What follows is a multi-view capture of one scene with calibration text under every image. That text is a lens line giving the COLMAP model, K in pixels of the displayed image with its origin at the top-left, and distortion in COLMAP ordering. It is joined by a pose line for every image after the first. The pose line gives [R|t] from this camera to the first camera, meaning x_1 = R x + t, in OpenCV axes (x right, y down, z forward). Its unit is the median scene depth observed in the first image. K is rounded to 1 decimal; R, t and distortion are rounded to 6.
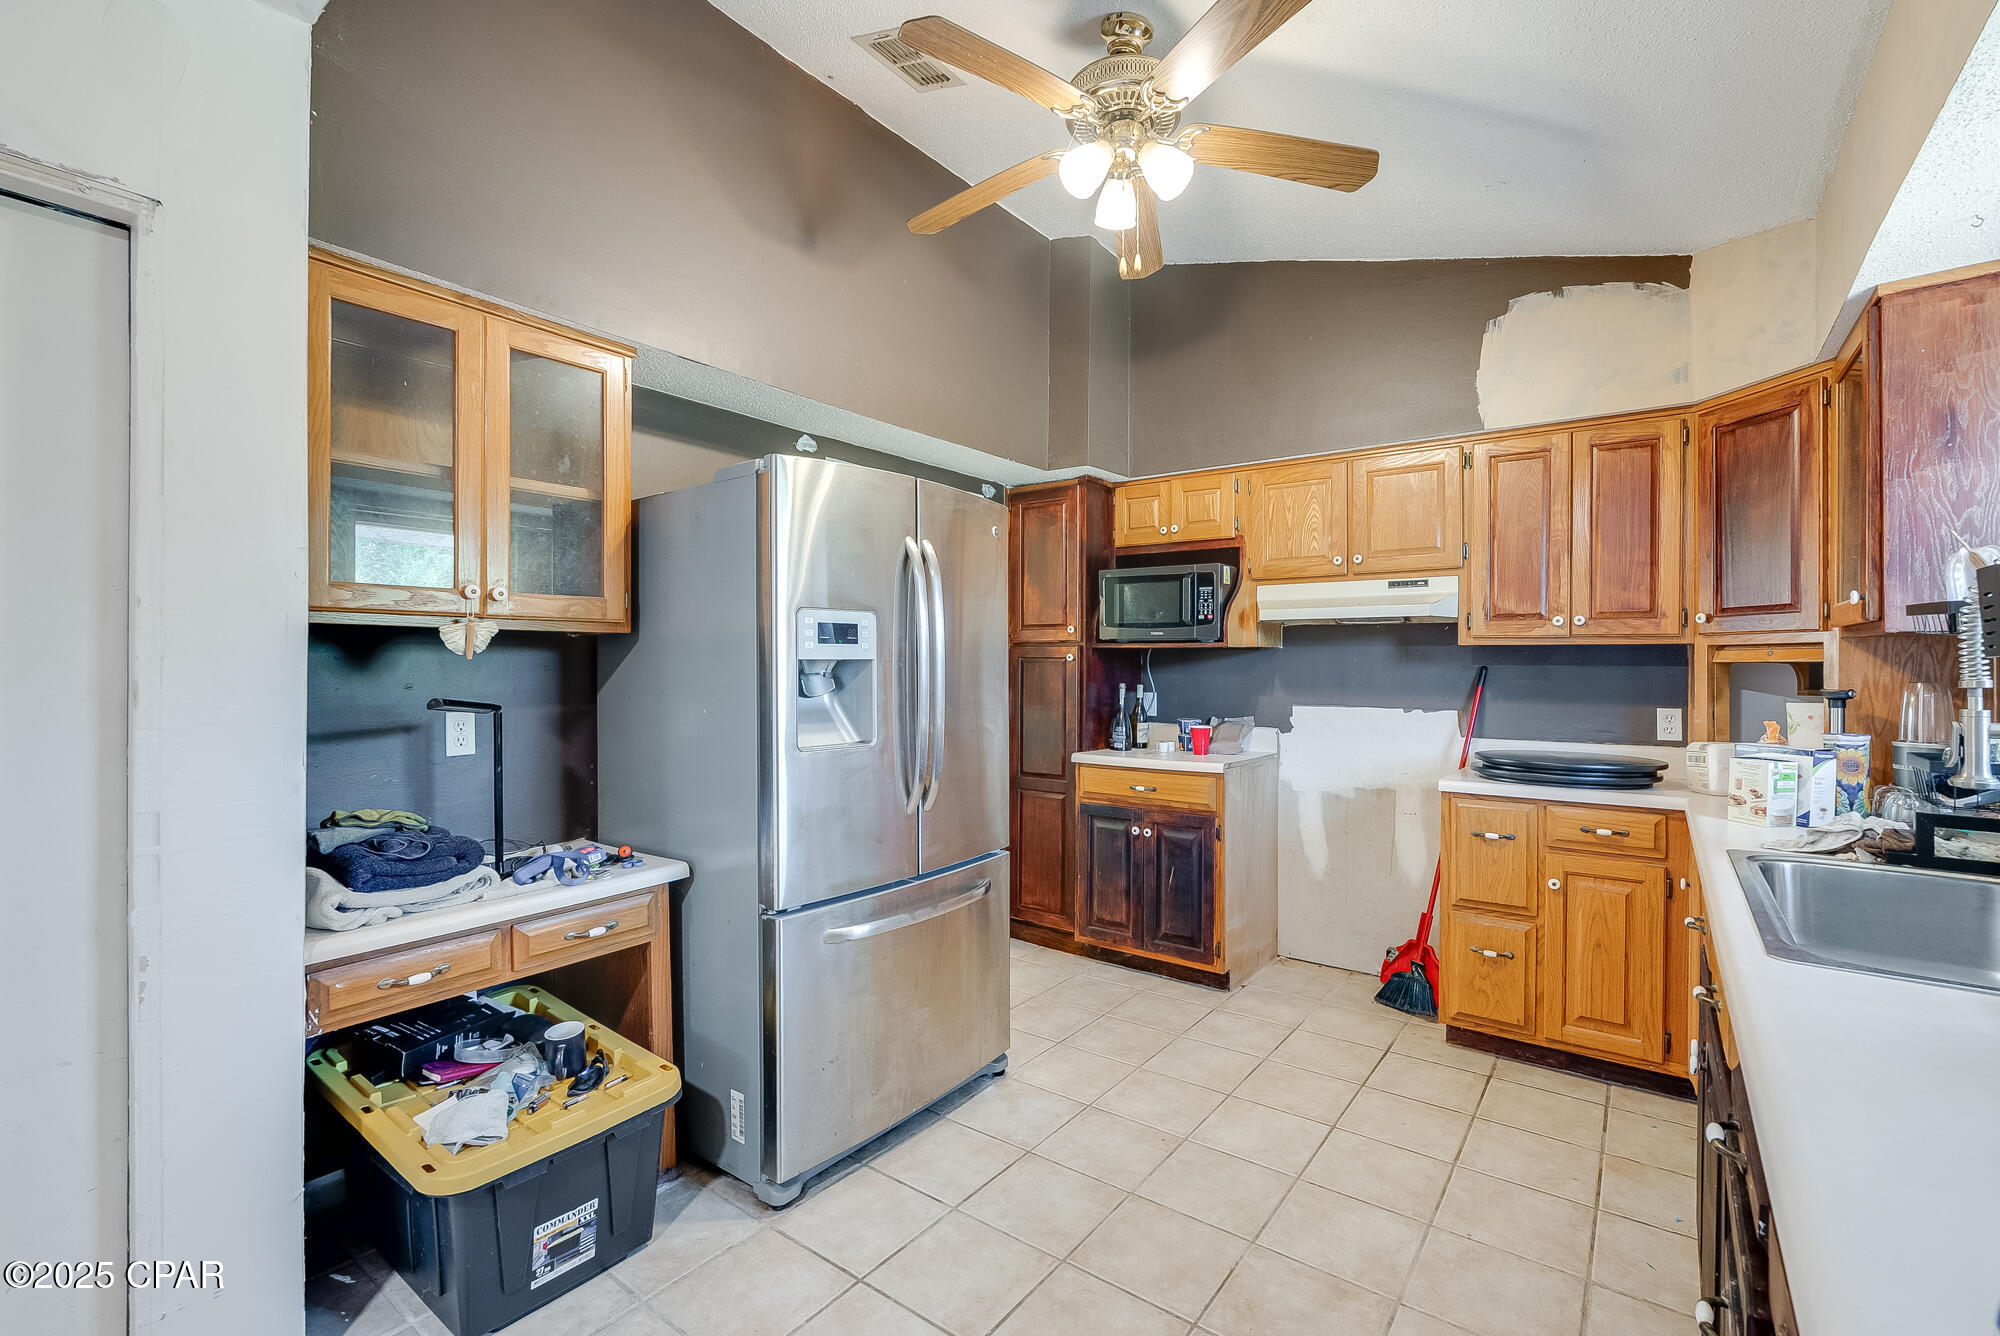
lens RADIAL K [[883.3, 0, 1000.4], [0, 883.3, 664.2], [0, 0, 1]] dist [-0.002501, -0.000096]
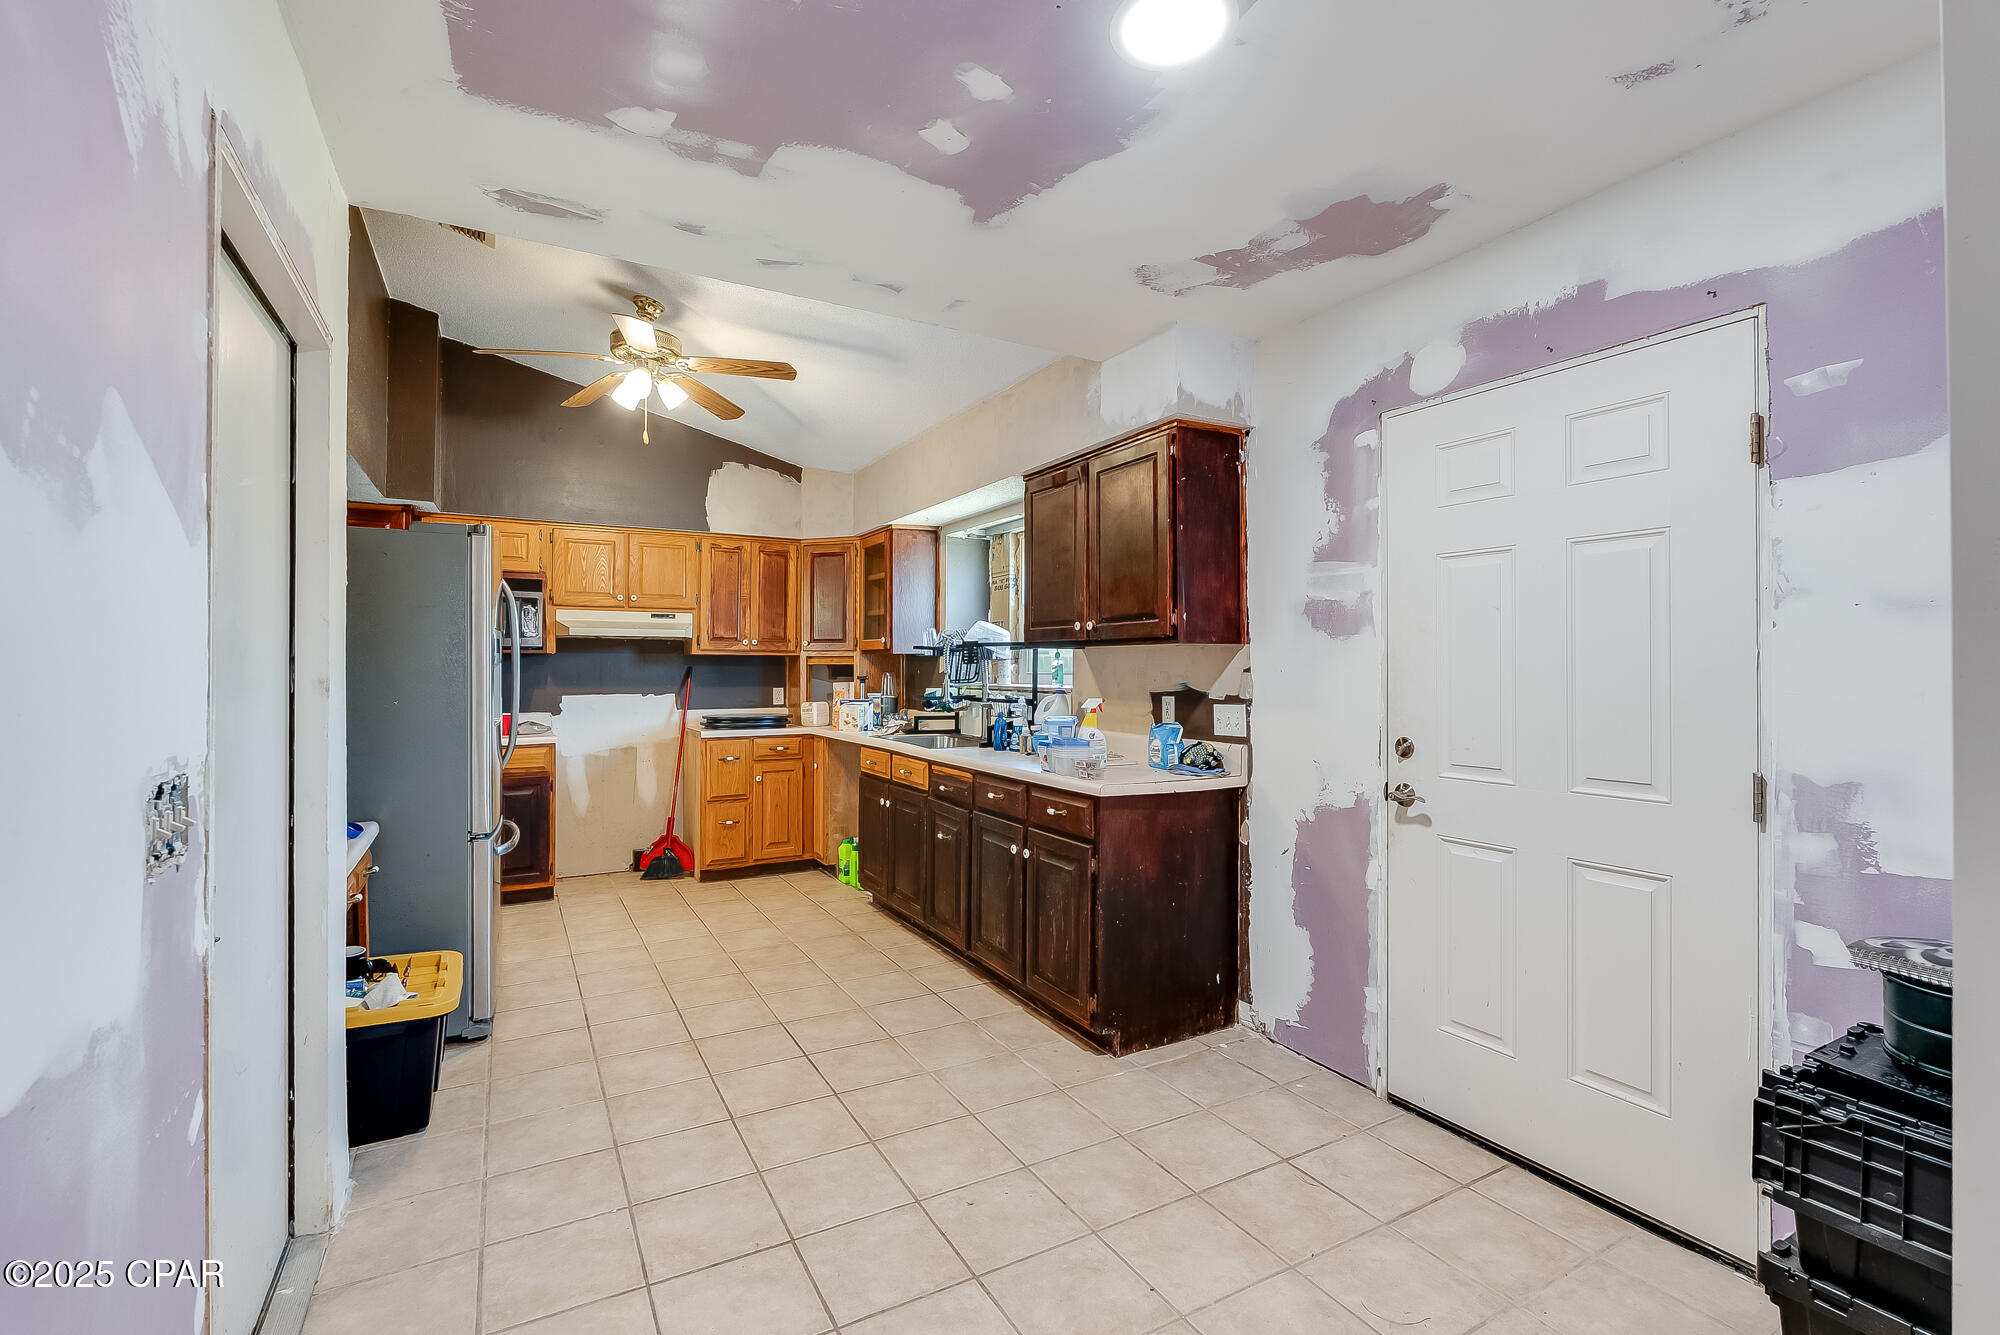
lens RADIAL K [[889.9, 0, 1007.6], [0, 889.9, 682.4], [0, 0, 1]] dist [-0.001975, -0.000142]
pose [[0.406185, -0.019015, 0.913593, -0.863635], [0.000363, 0.999787, 0.020648, -0.002734], [-0.913791, -0.008055, 0.406105, -0.271548]]
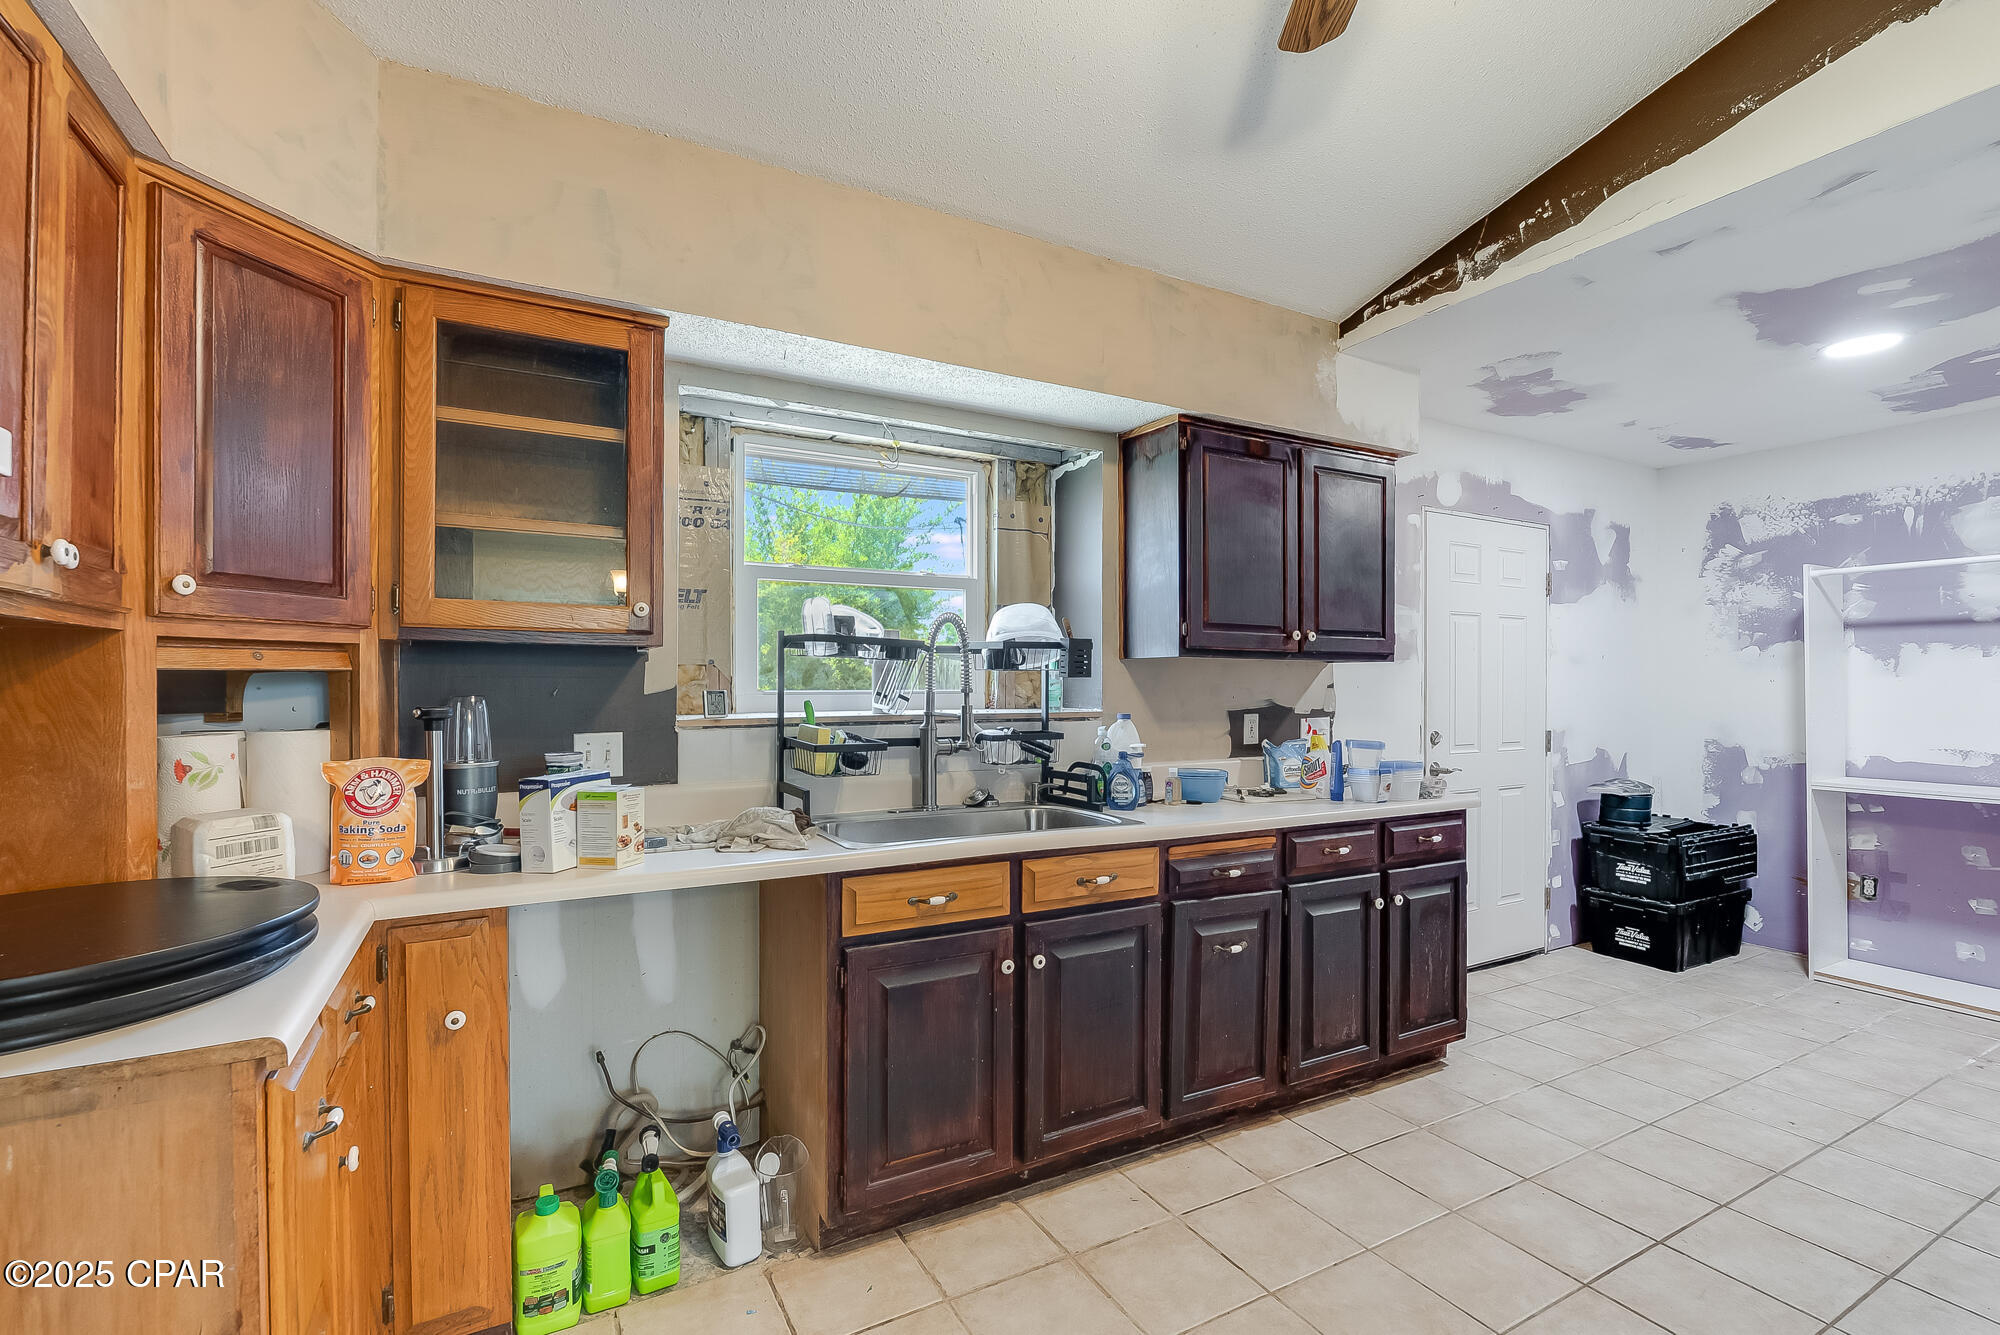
lens RADIAL K [[895.0, 0, 998.8], [0, 895.0, 696.4], [0, 0, 1]] dist [-0.002279, -0.000030]
pose [[-0.909502, -0.015015, 0.415428, 0.123480], [-0.008344, 0.999806, 0.017868, 0.000810], [-0.415616, 0.012785, -0.909450, 1.167594]]
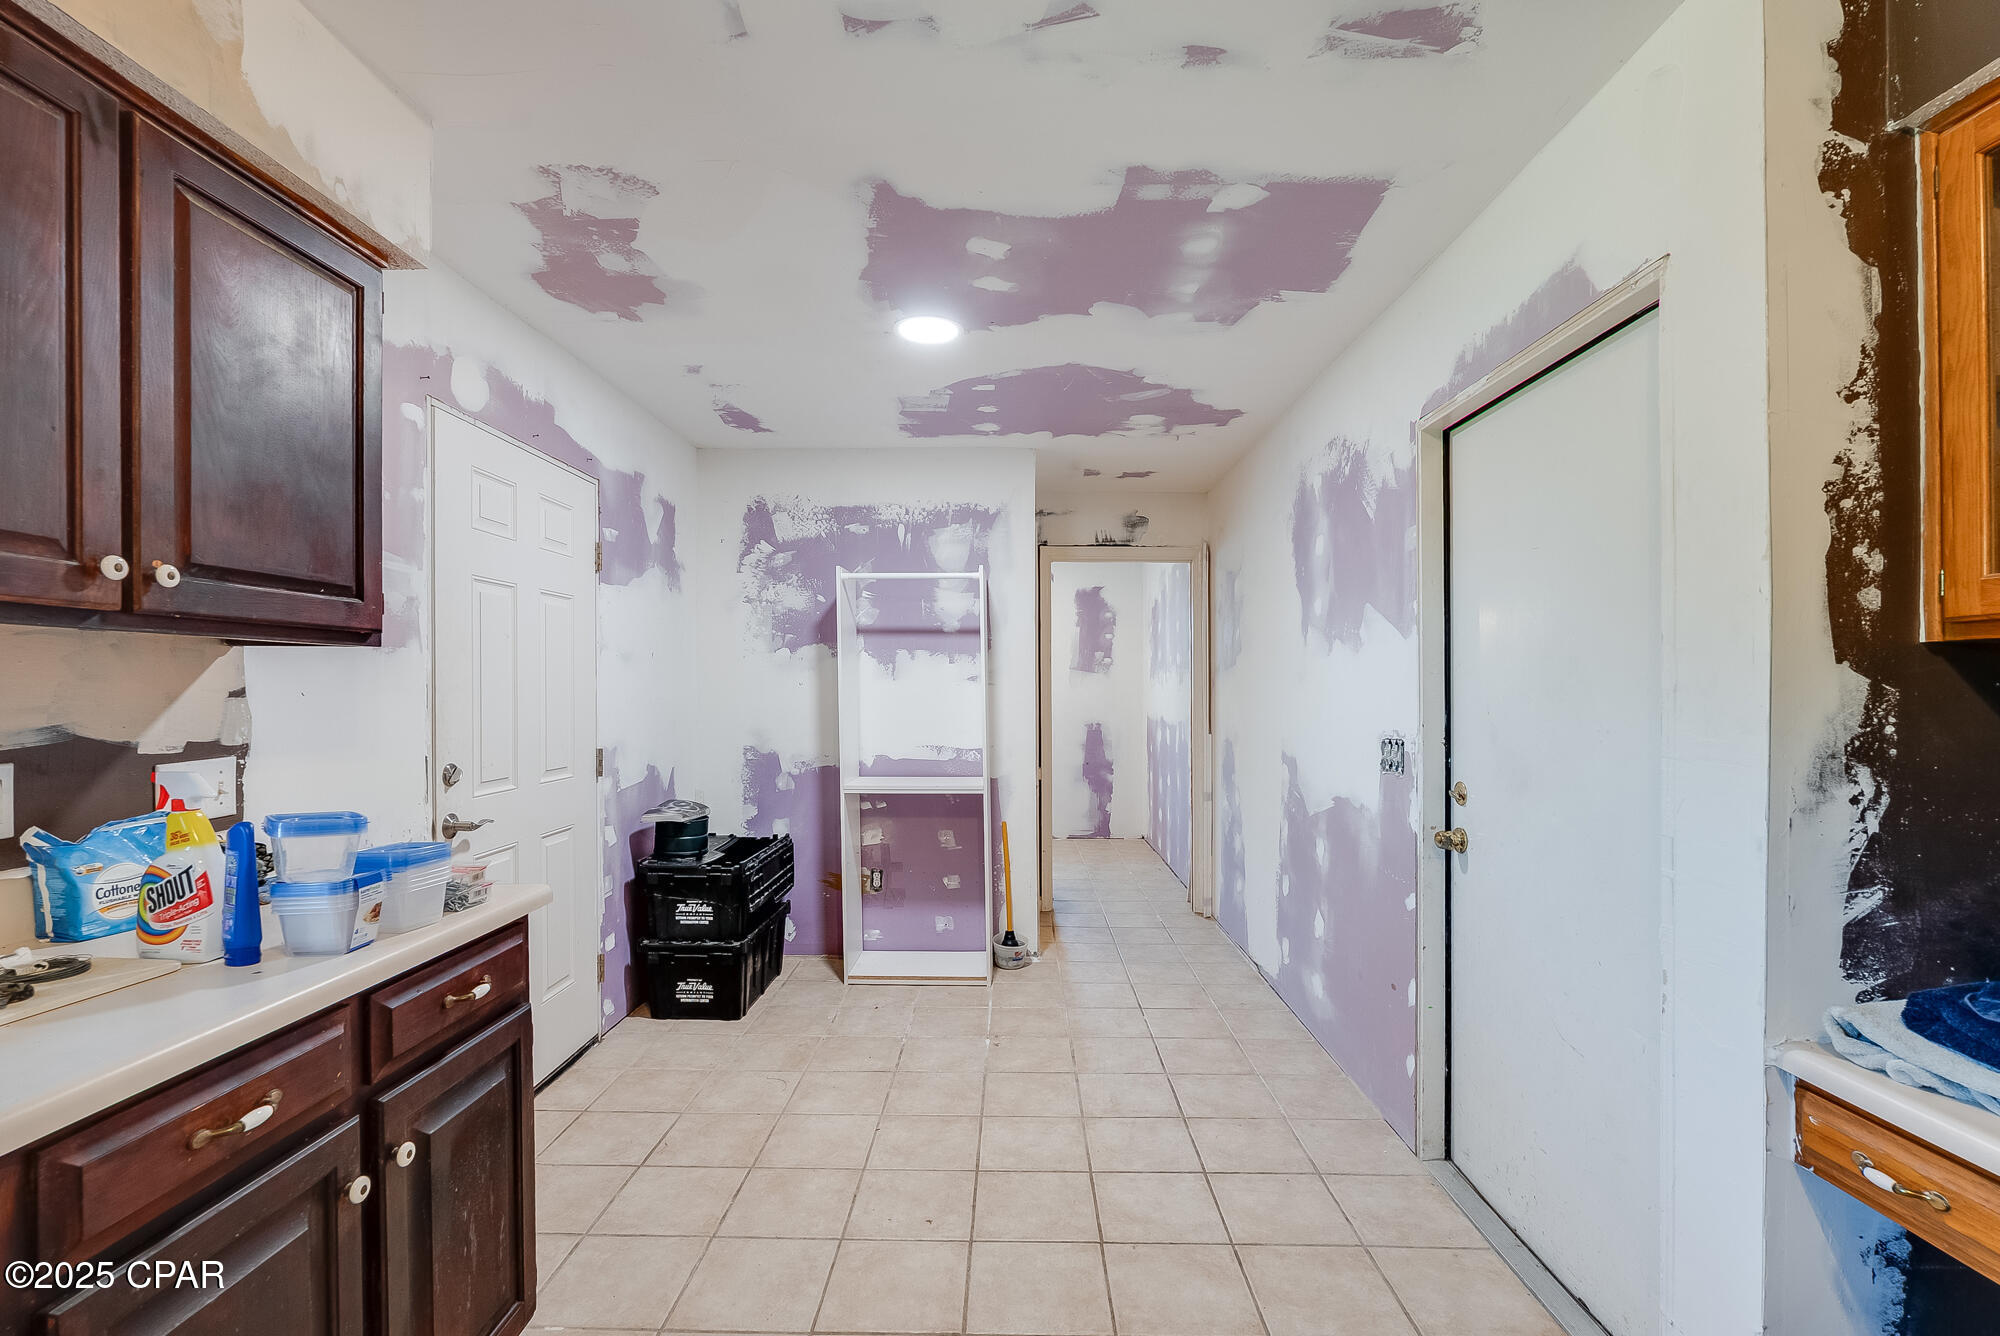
lens RADIAL K [[881.5, 0, 999.7], [0, 881.5, 687.2], [0, 0, 1]] dist [-0.018448, 0.004584]
pose [[-0.815157, -0.007984, -0.579186, 0.140335], [-0.007289, 0.999967, -0.003527, -0.000950], [0.579195, 0.001347, -0.815188, 0.657460]]
